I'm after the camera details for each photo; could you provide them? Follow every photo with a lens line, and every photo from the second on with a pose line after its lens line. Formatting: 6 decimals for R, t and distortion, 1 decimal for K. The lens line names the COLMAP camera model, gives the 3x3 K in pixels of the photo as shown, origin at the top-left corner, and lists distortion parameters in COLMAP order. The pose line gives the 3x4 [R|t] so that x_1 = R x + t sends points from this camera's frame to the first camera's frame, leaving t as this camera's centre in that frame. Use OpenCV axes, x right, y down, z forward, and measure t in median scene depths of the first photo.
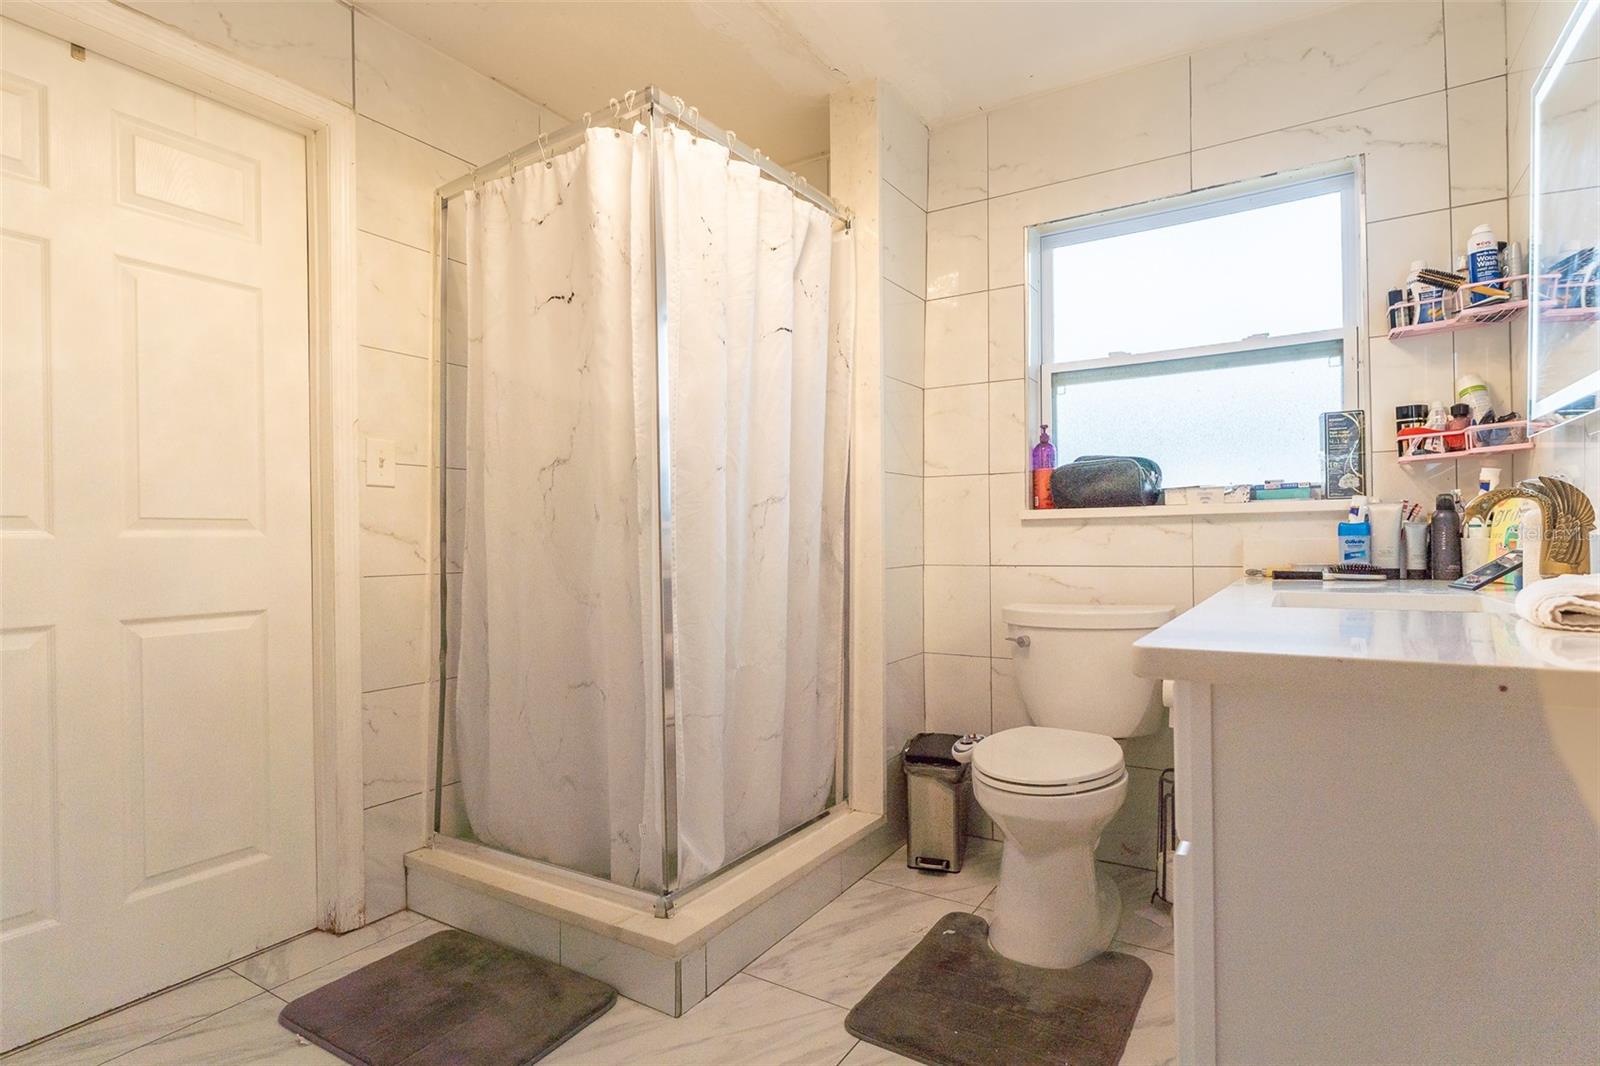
lens RADIAL K [[813.5, 0, 801.7], [0, 813.5, 535.2], [0, 0, 1]] dist [-0.001802, -0.001206]
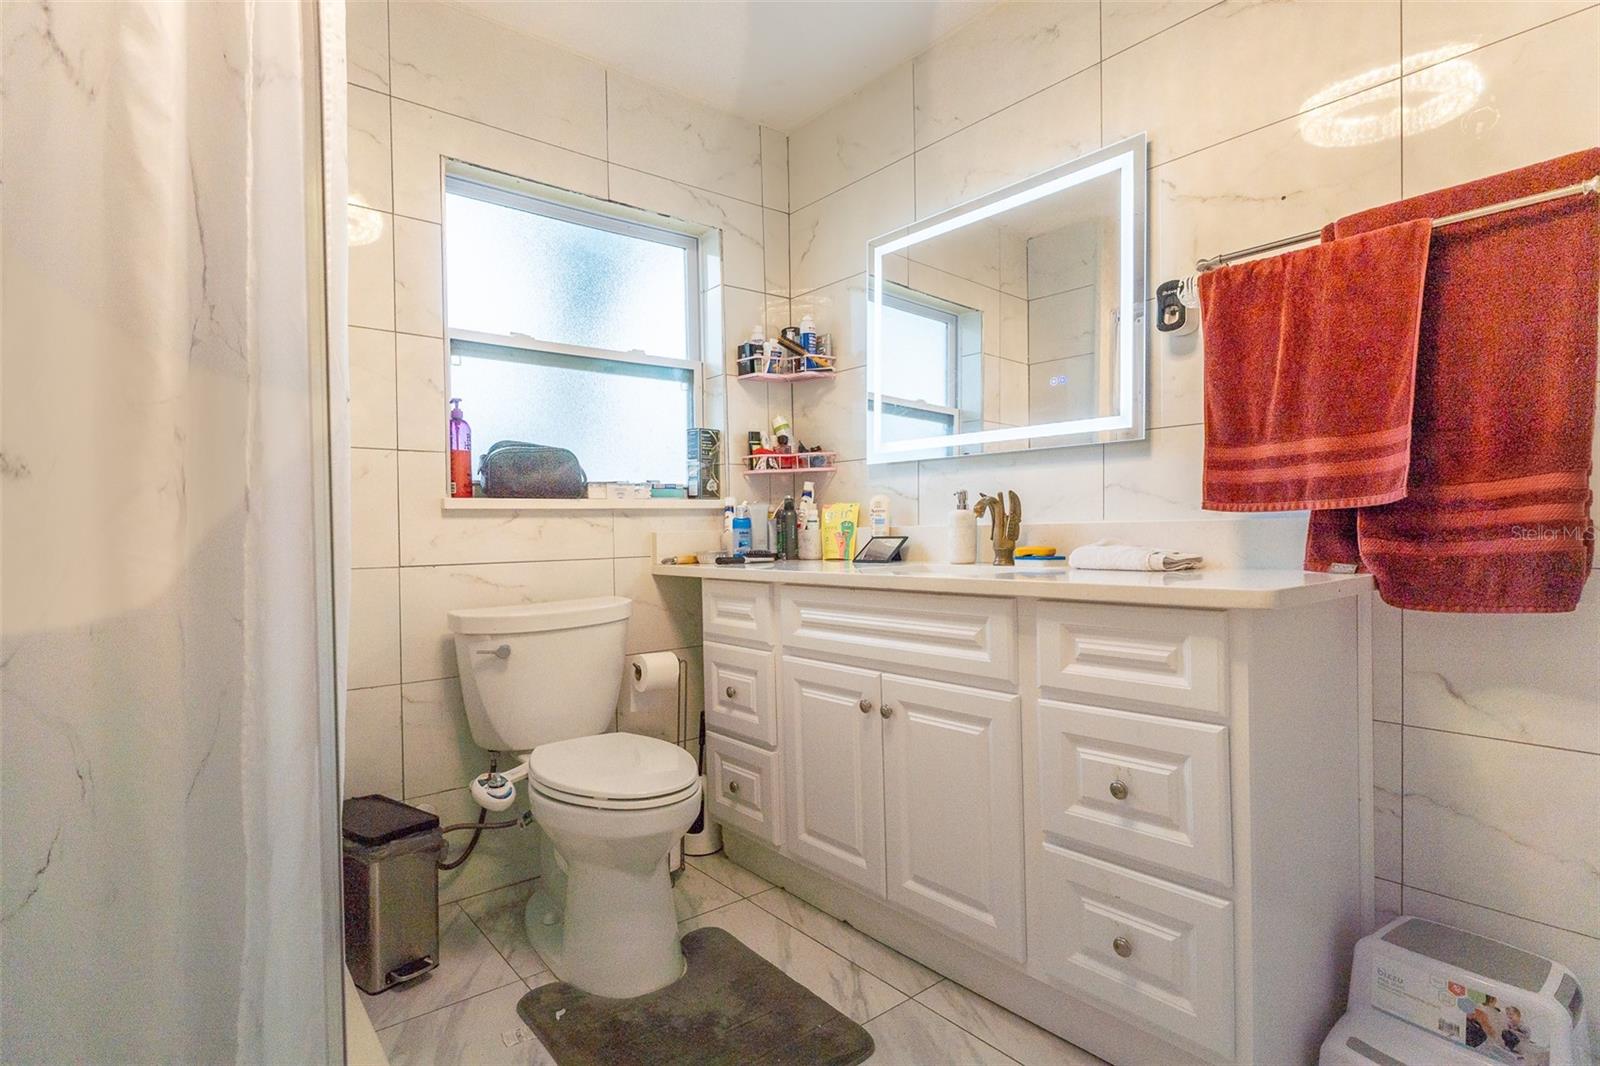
lens RADIAL K [[800.6, 0, 800.8], [0, 800.6, 536.1], [0, 0, 1]] dist [-0.002183, -0.000164]
pose [[0.316472, -0.004877, 0.948589, -0.446113], [0.004229, 0.999984, 0.003730, 0.007688], [-0.948592, 0.002831, 0.316488, 0.464970]]
